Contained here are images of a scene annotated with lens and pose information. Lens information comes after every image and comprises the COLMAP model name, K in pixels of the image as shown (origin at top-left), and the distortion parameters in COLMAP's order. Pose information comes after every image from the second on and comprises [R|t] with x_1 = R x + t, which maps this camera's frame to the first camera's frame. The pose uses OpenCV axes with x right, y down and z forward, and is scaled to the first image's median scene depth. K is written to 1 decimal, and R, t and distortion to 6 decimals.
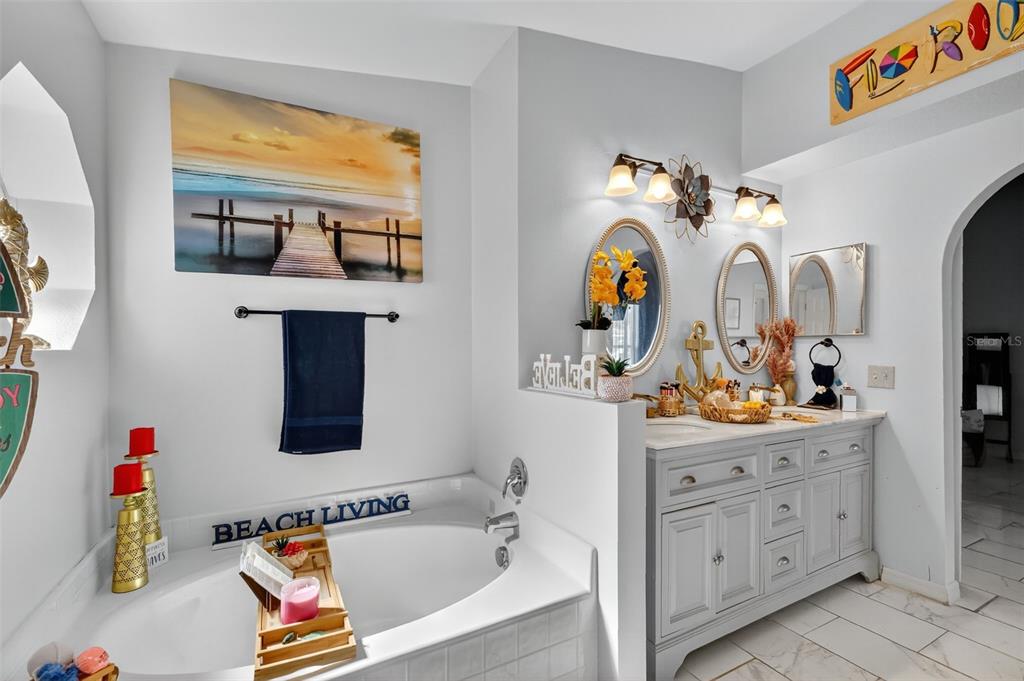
lens RADIAL K [[449.9, 0, 517.6], [0, 449.9, 344.1], [0, 0, 1]] dist [0.000893, 0.000014]
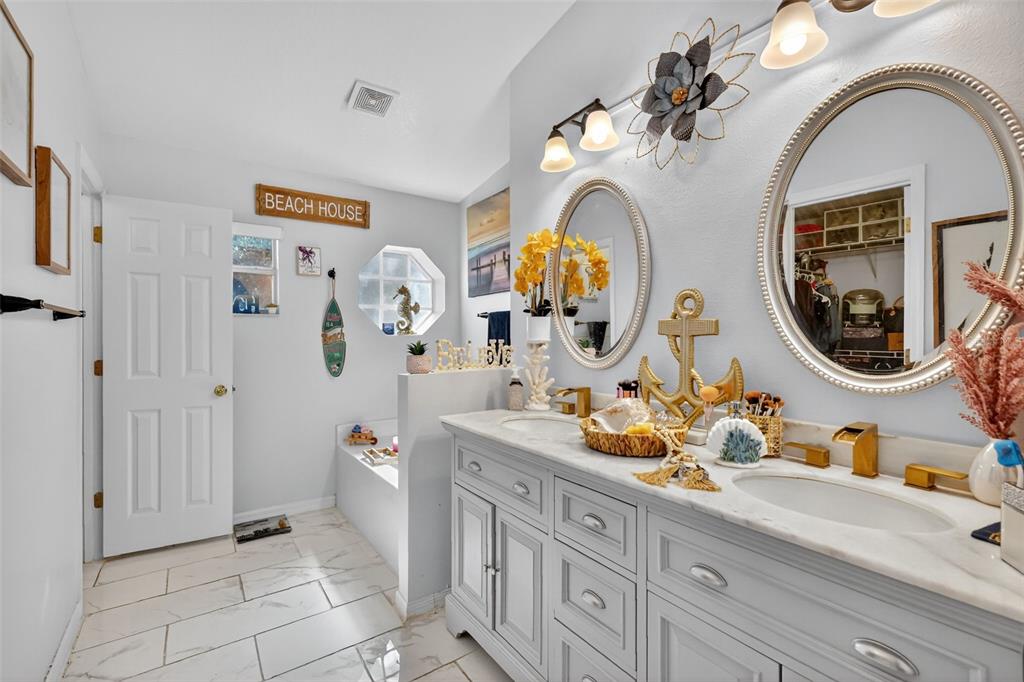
lens RADIAL K [[442.0, 0, 511.3], [0, 442.0, 334.4], [0, 0, 1]] dist [-0.001639, -0.000528]
pose [[0.114934, 0.002755, -0.993369, 1.239070], [0.008352, 0.999958, 0.003740, 0.005089], [0.993338, -0.008726, 0.114906, 0.880945]]
